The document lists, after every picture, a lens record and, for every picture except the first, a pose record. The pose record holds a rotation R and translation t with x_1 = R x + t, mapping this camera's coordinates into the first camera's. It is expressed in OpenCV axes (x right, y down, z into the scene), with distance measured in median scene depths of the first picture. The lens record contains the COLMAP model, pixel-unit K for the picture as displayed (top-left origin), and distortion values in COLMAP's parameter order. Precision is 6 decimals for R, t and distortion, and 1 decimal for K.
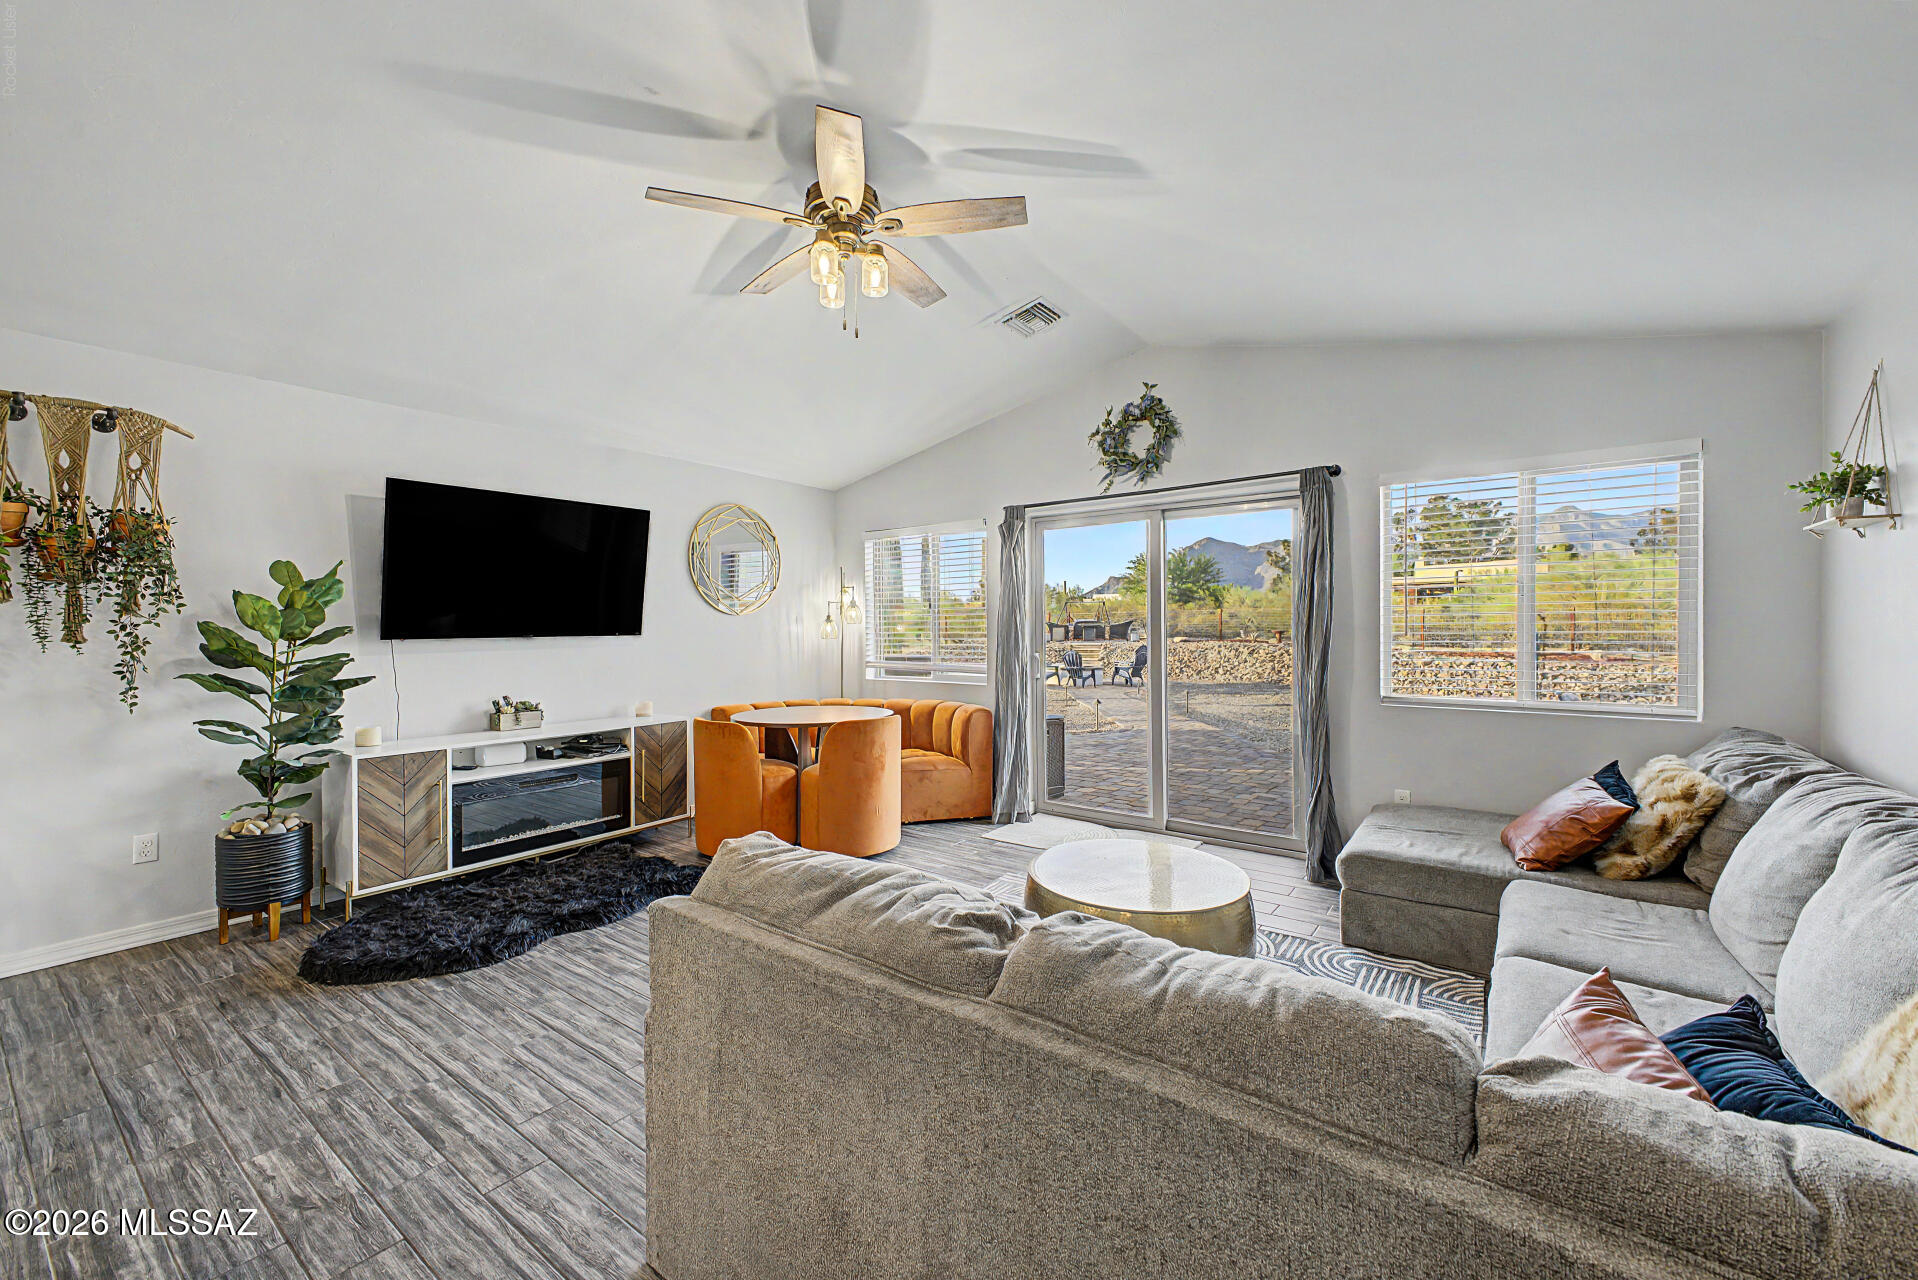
lens RADIAL K [[762.3, 0, 958.6], [0, 762.3, 631.7], [0, 0, 1]] dist [0.021350, -0.005142]
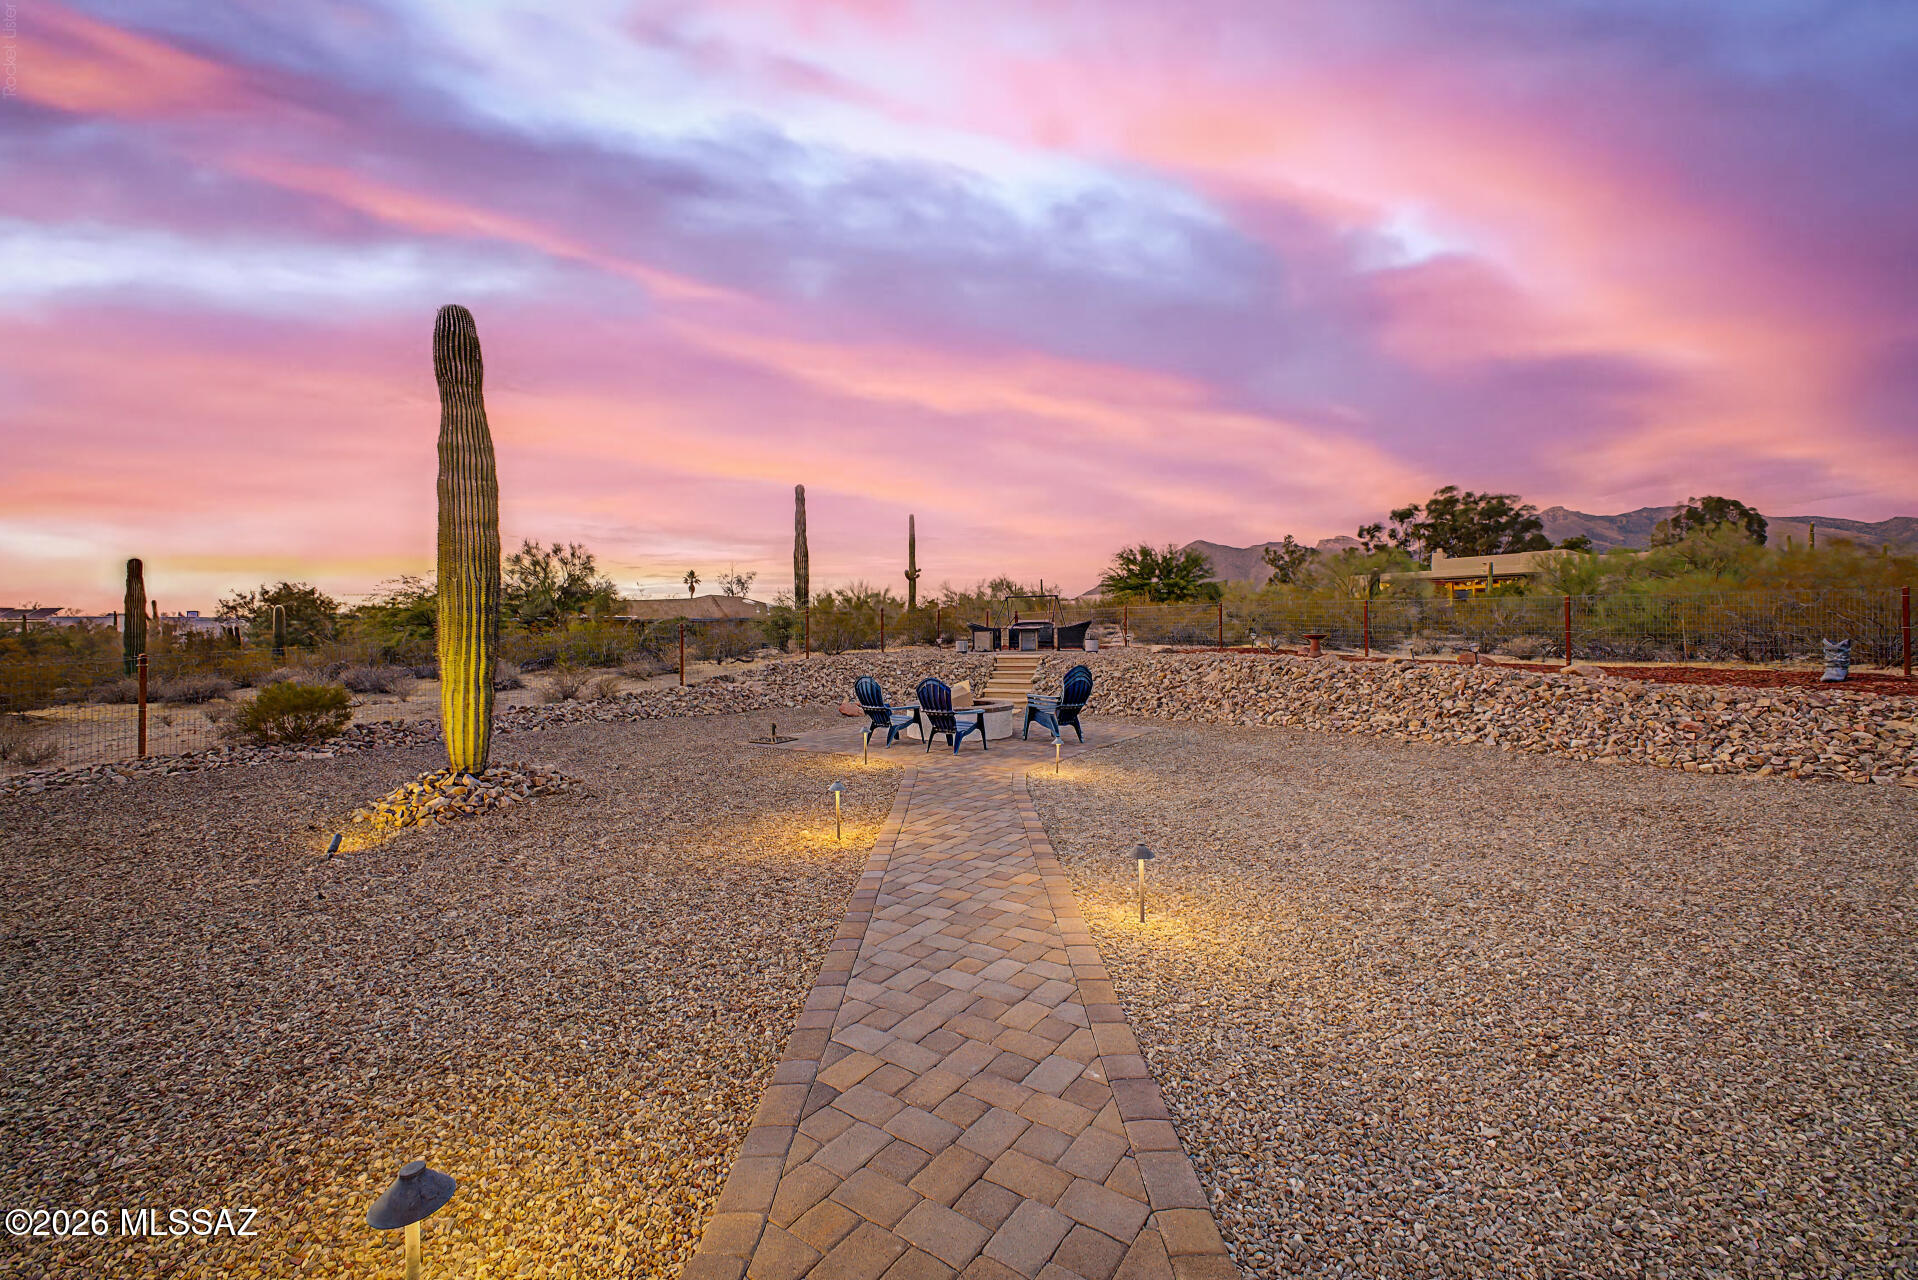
lens RADIAL K [[759.3, 0, 957.0], [0, 759.3, 628.9], [0, 0, 1]] dist [0.011239, -0.000327]
pose [[0.999968, -0.004046, 0.006937, 0.606035], [0.004105, 0.999955, -0.008527, -0.009670], [-0.006902, 0.008555, 0.999940, 1.904718]]
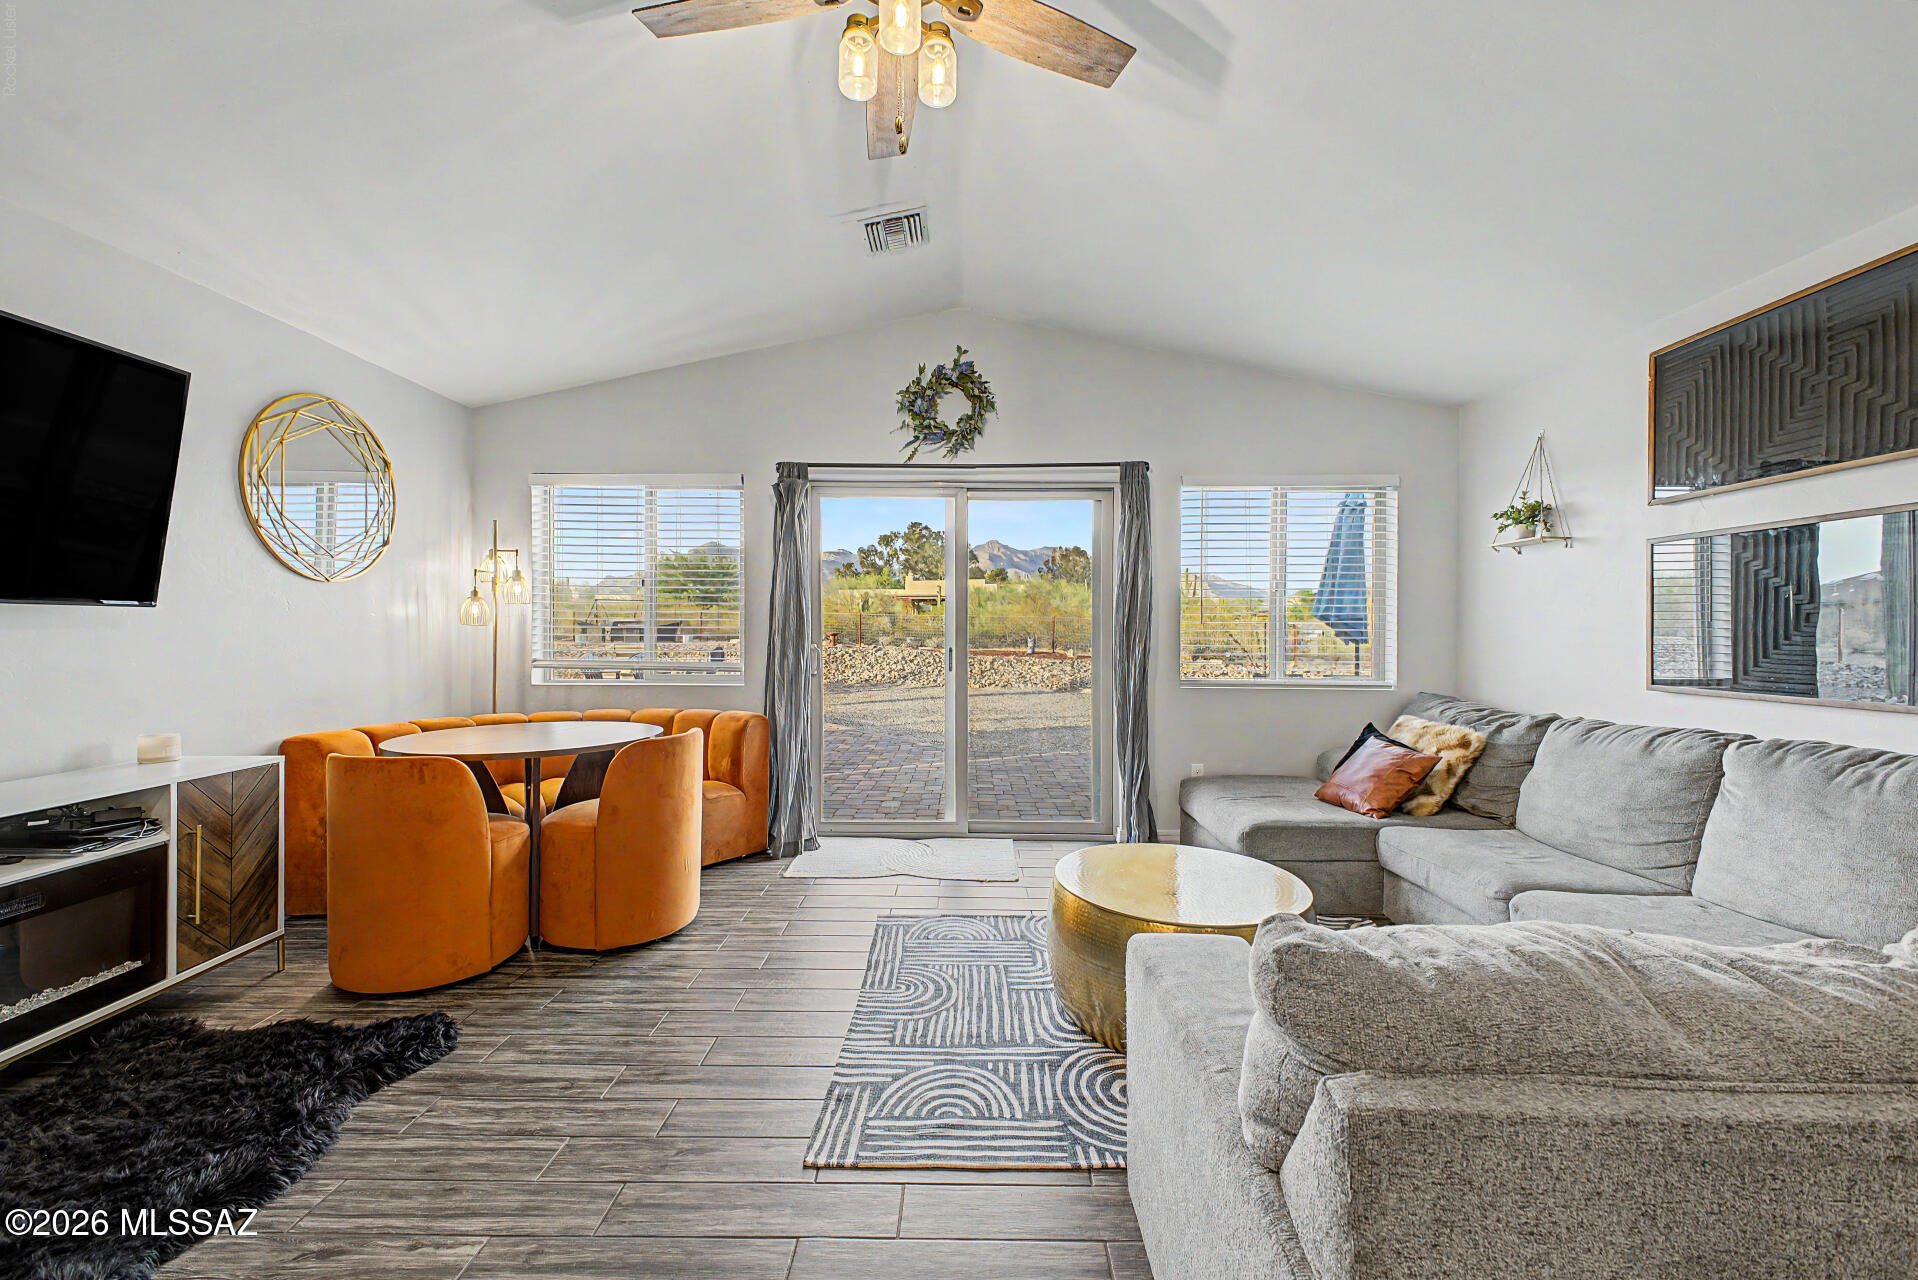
lens RADIAL K [[764.4, 0, 959.3], [0, 764.4, 634.4], [0, 0, 1]] dist [0.023394, -0.013899]
pose [[0.808552, 0.008588, 0.588362, -0.290526], [-0.006567, 0.999963, -0.005572, 0.023570], [-0.588388, 0.000642, 0.808578, 0.259844]]
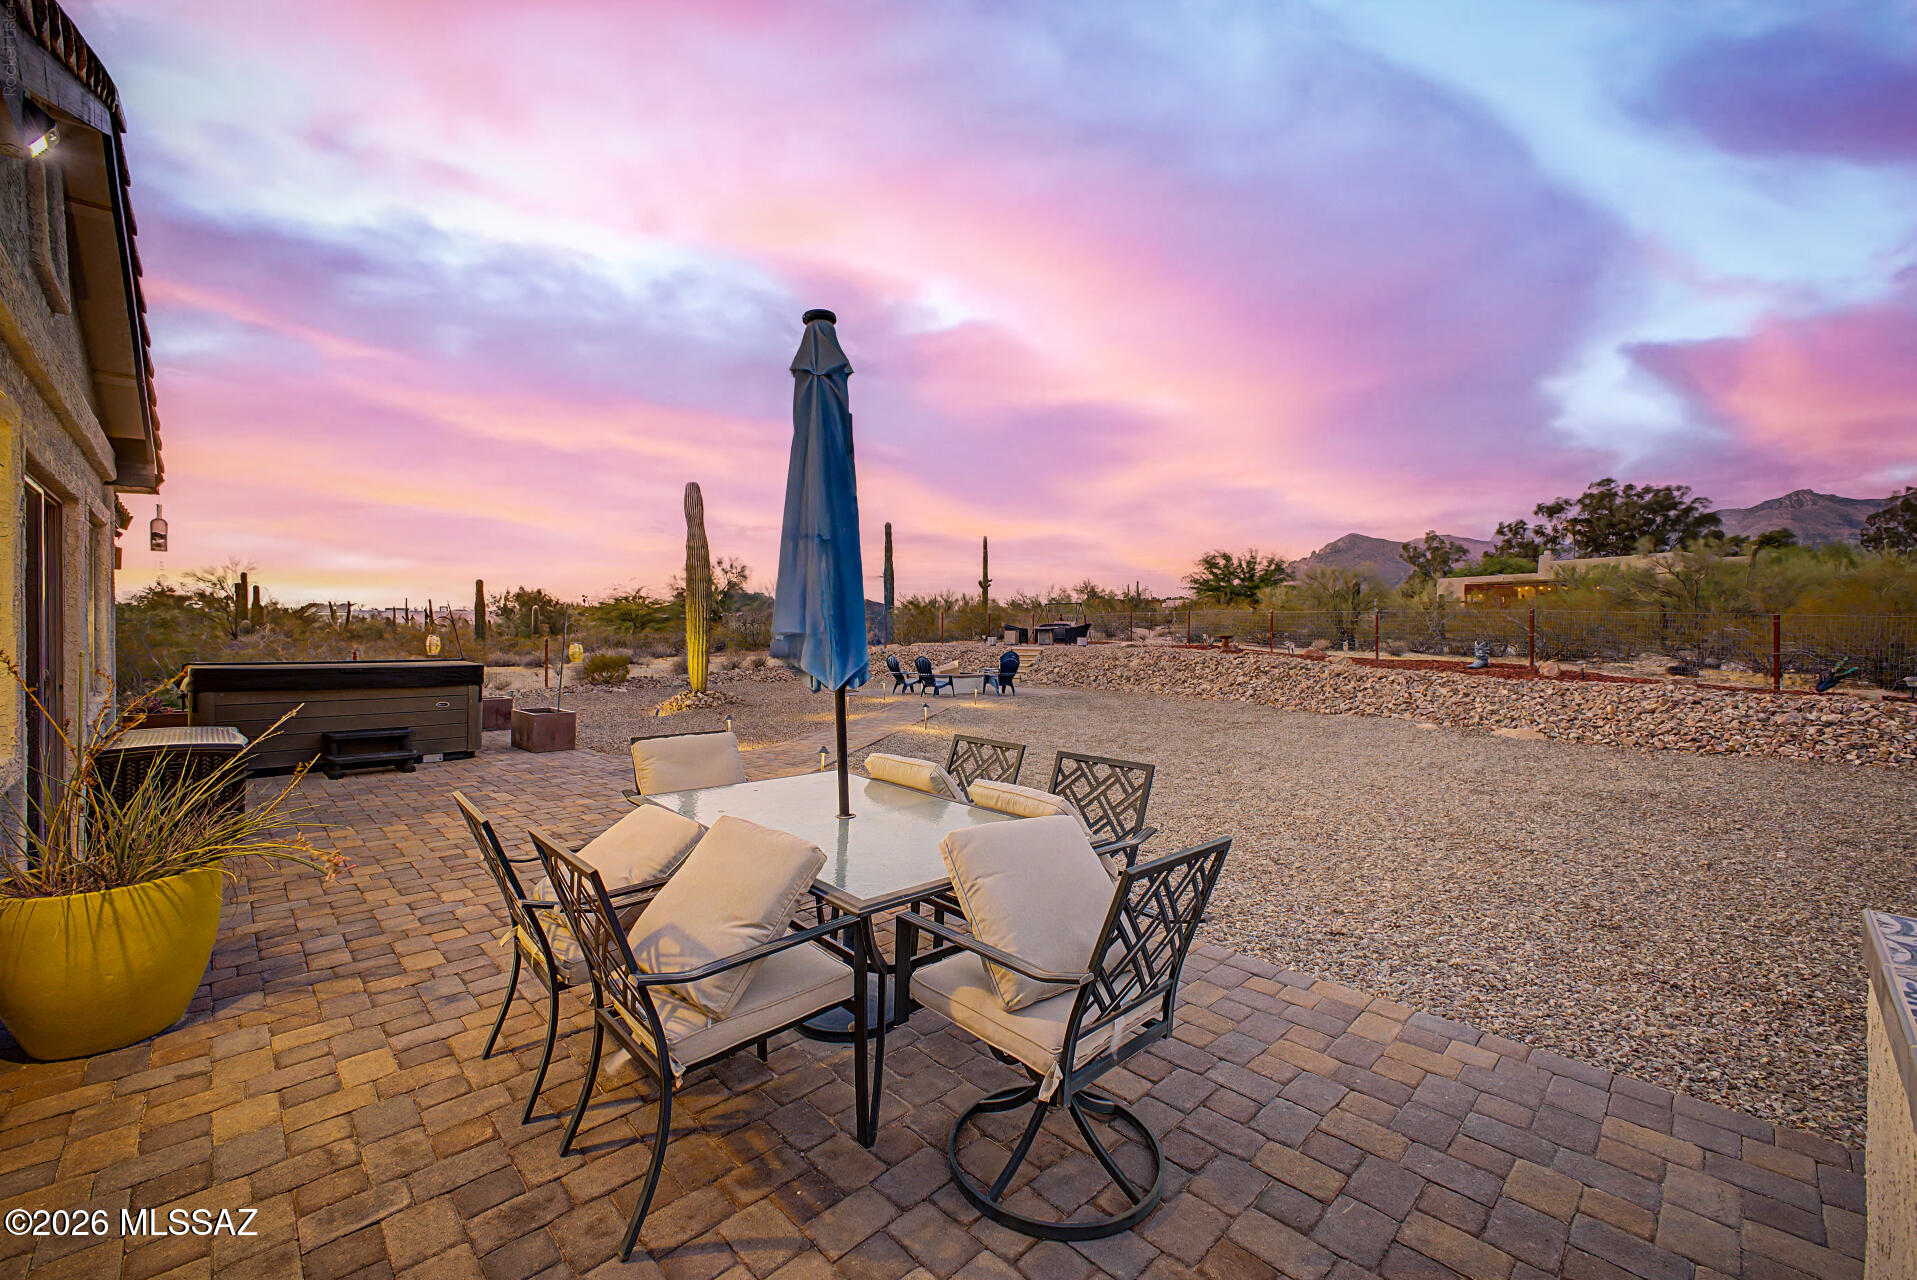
lens RADIAL K [[758.9, 0, 956.5], [0, 758.9, 628.9], [0, 0, 1]] dist [0.011239, -0.000327]
pose [[0.986242, 0.006230, -0.165191, 1.284615], [-0.007005, 0.999967, -0.004107, -0.015239], [0.165160, 0.005208, 0.986253, 0.387906]]
